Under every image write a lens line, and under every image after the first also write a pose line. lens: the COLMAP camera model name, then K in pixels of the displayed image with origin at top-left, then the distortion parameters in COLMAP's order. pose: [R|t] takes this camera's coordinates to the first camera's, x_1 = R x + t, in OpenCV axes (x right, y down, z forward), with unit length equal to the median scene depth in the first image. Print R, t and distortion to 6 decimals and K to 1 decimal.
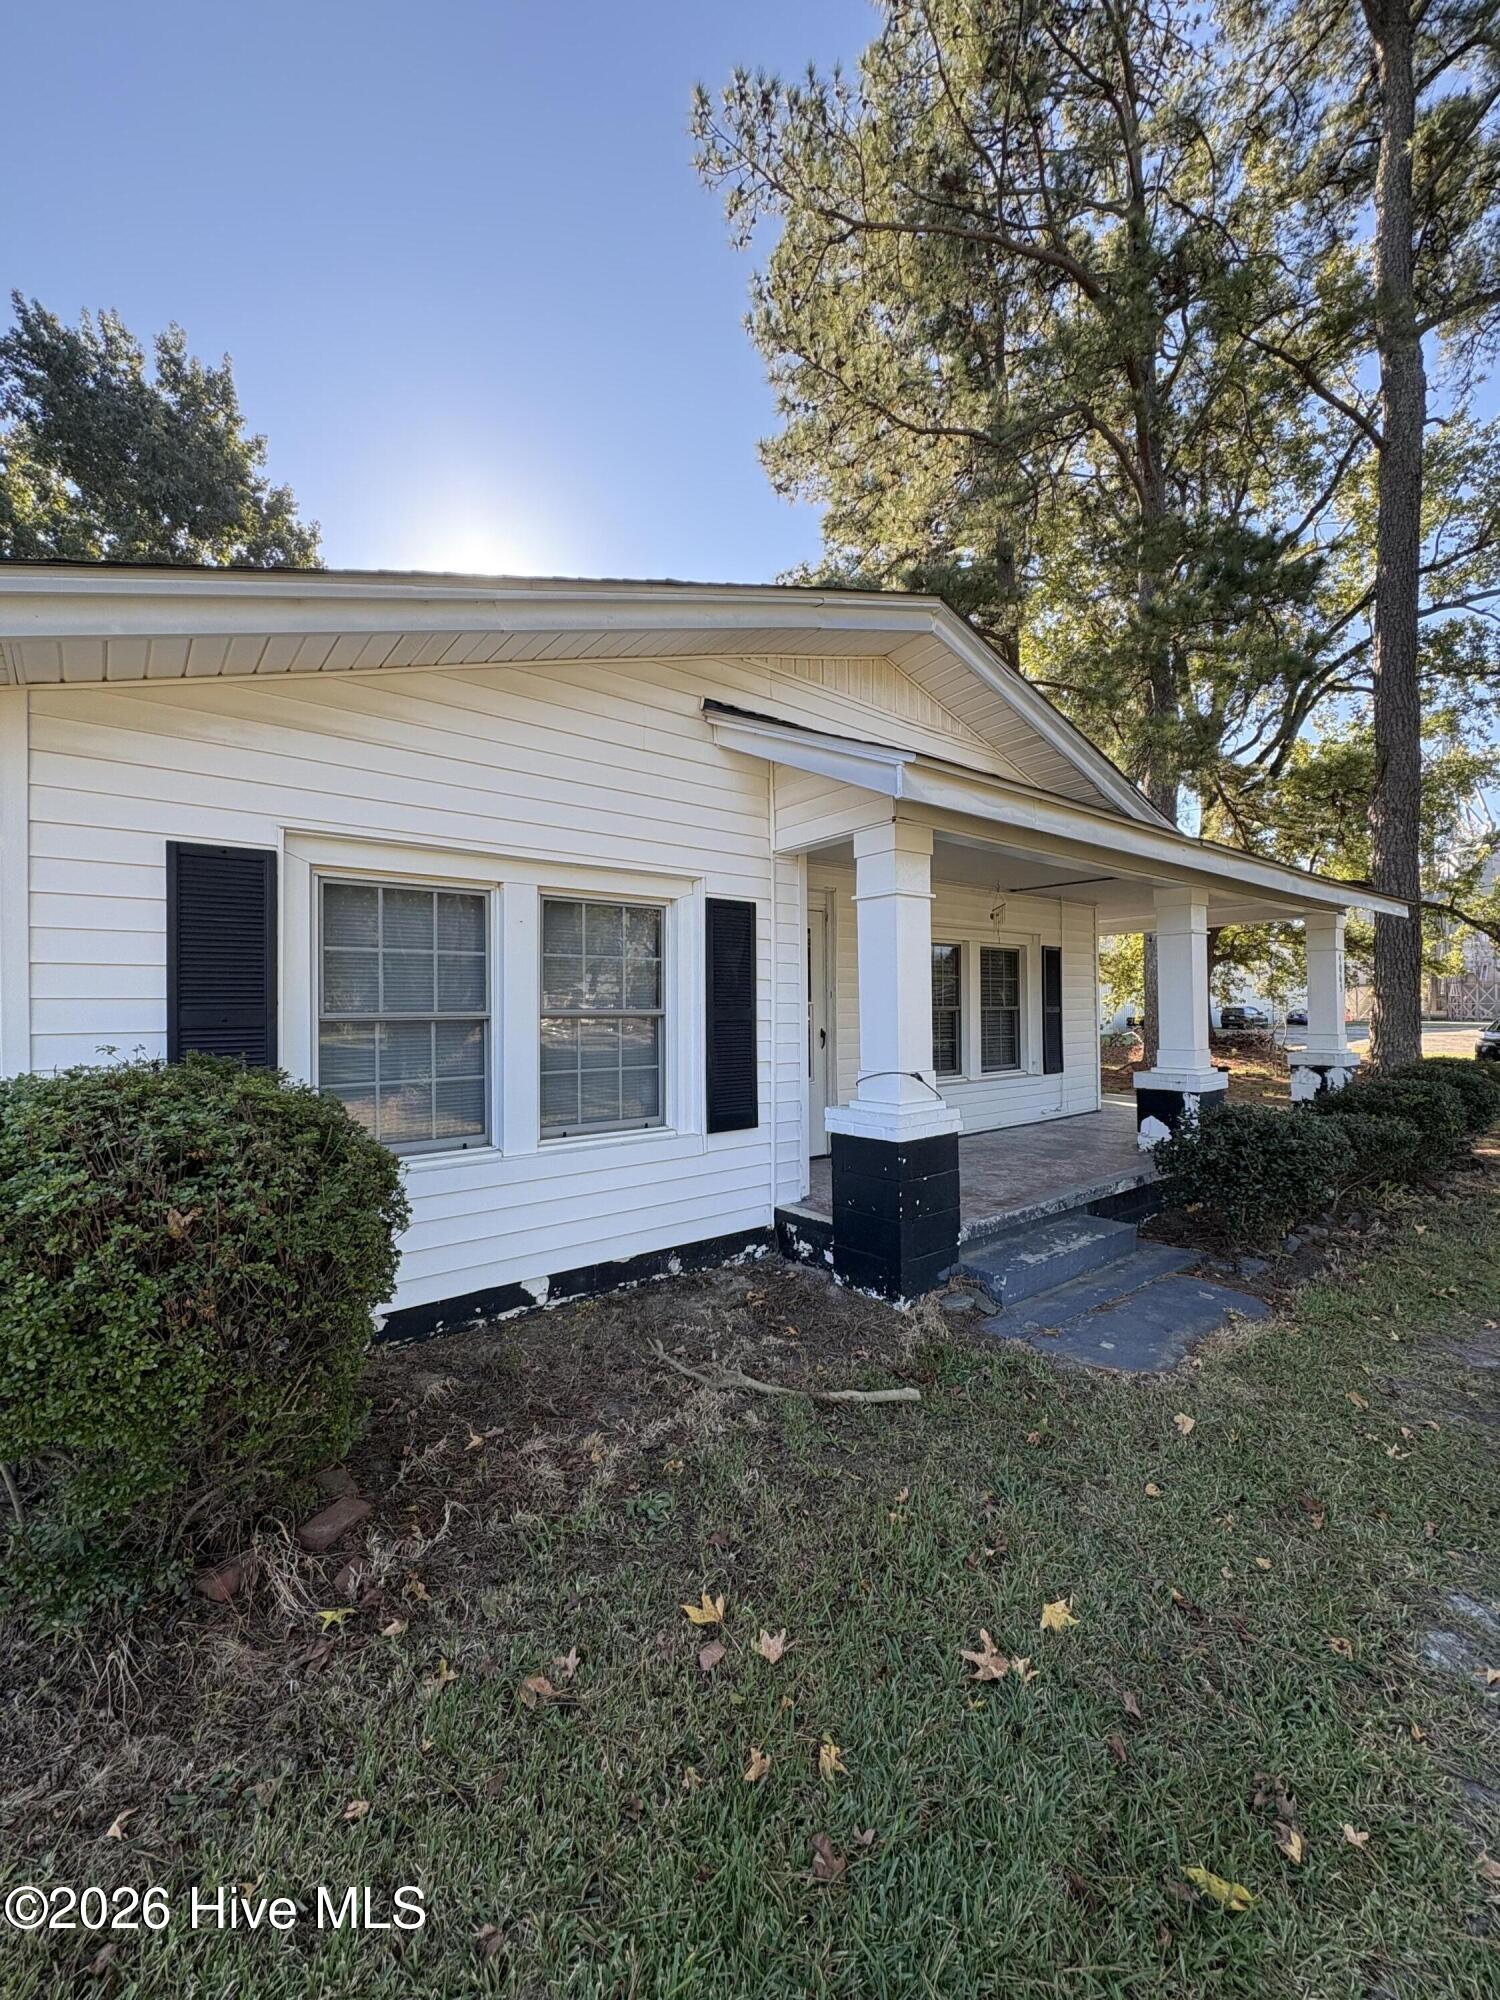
lens RADIAL K [[794.7, 0, 749.0], [0, 794.7, 1003.0], [0, 0, 1]] dist [0.000159, -0.000644]
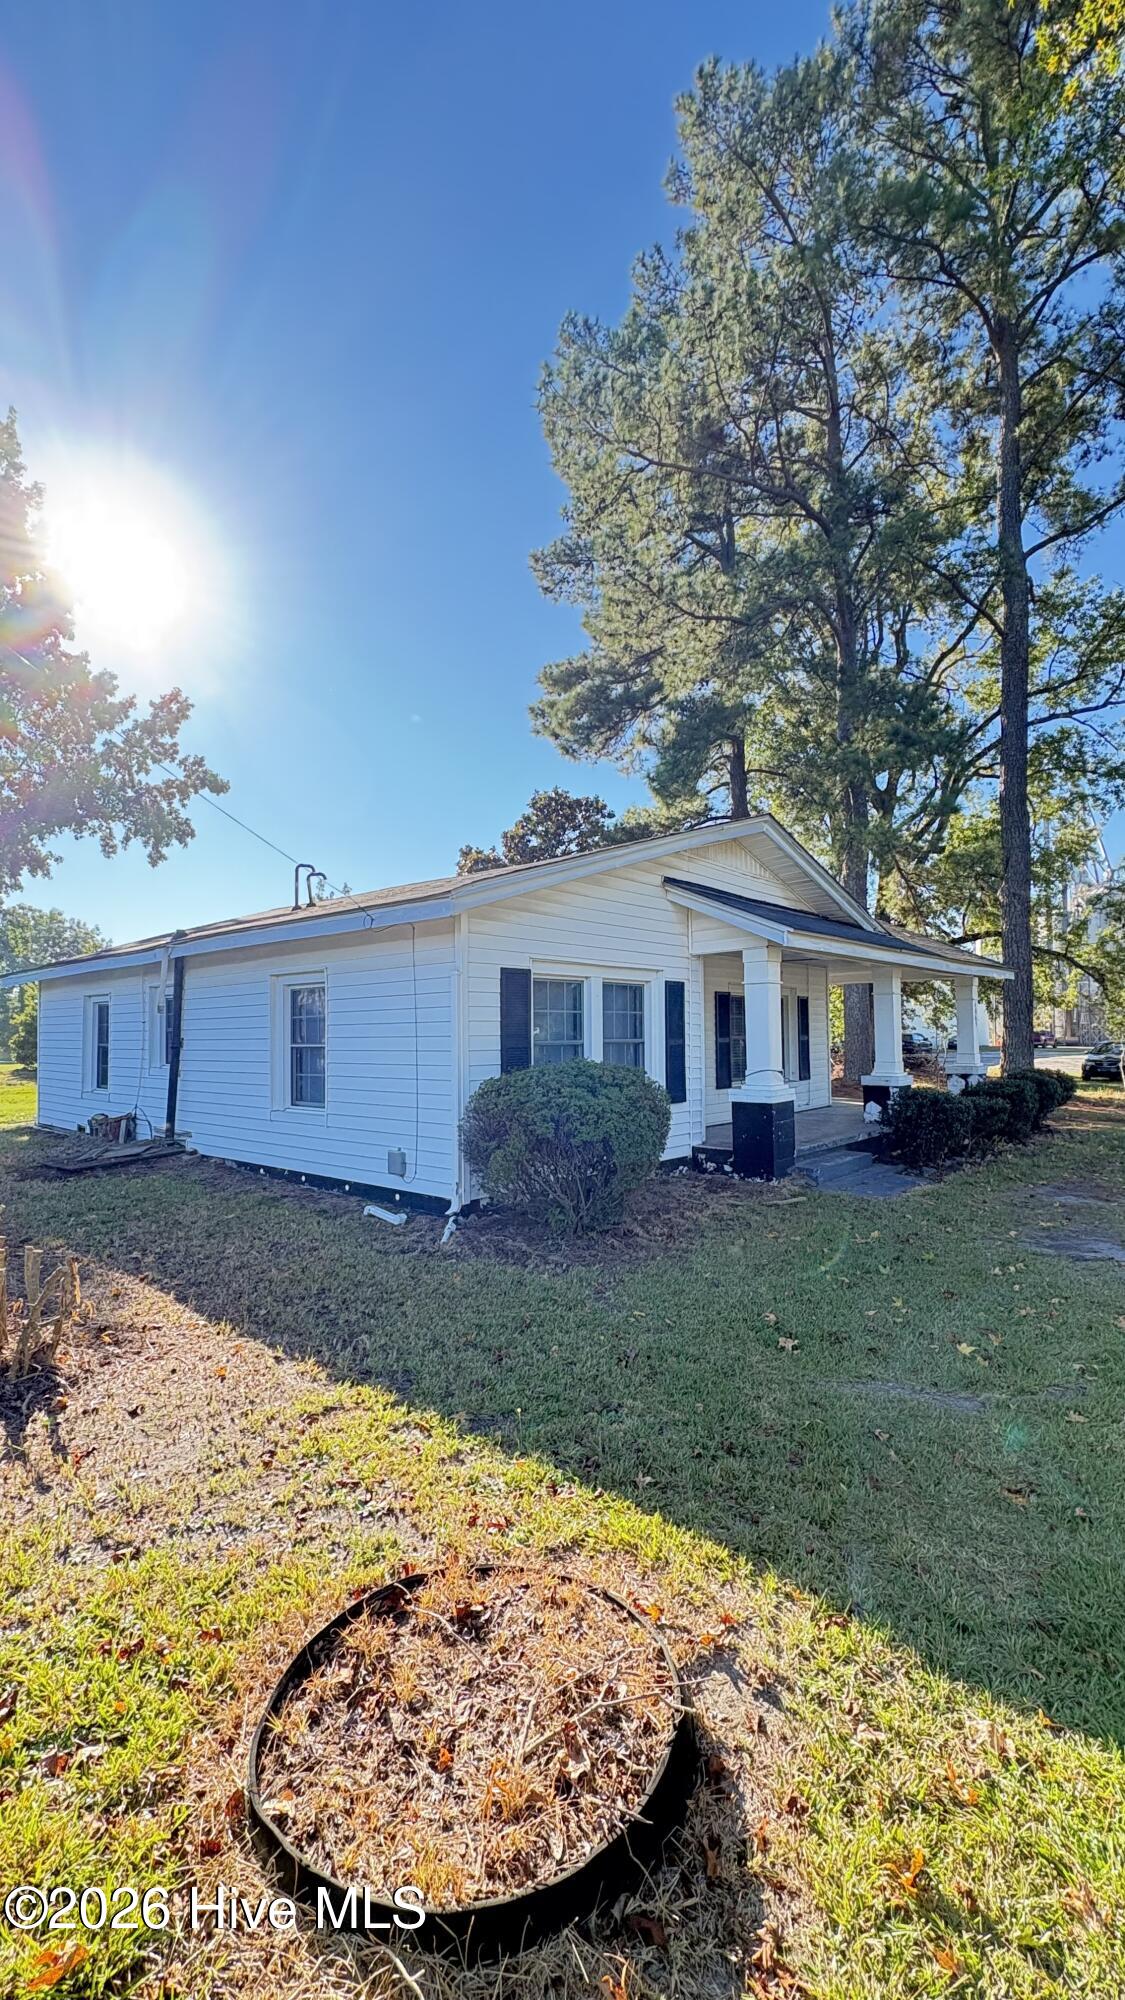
lens RADIAL K [[849.5, 0, 562.4], [0, 849.5, 998.2], [0, 0, 1]] dist [-0.000624, 0.000225]
pose [[0.985880, 0.008732, 0.167227, -0.248298], [-0.003022, 0.999405, -0.034368, -0.007319], [-0.167428, 0.033377, 0.985319, -0.377402]]
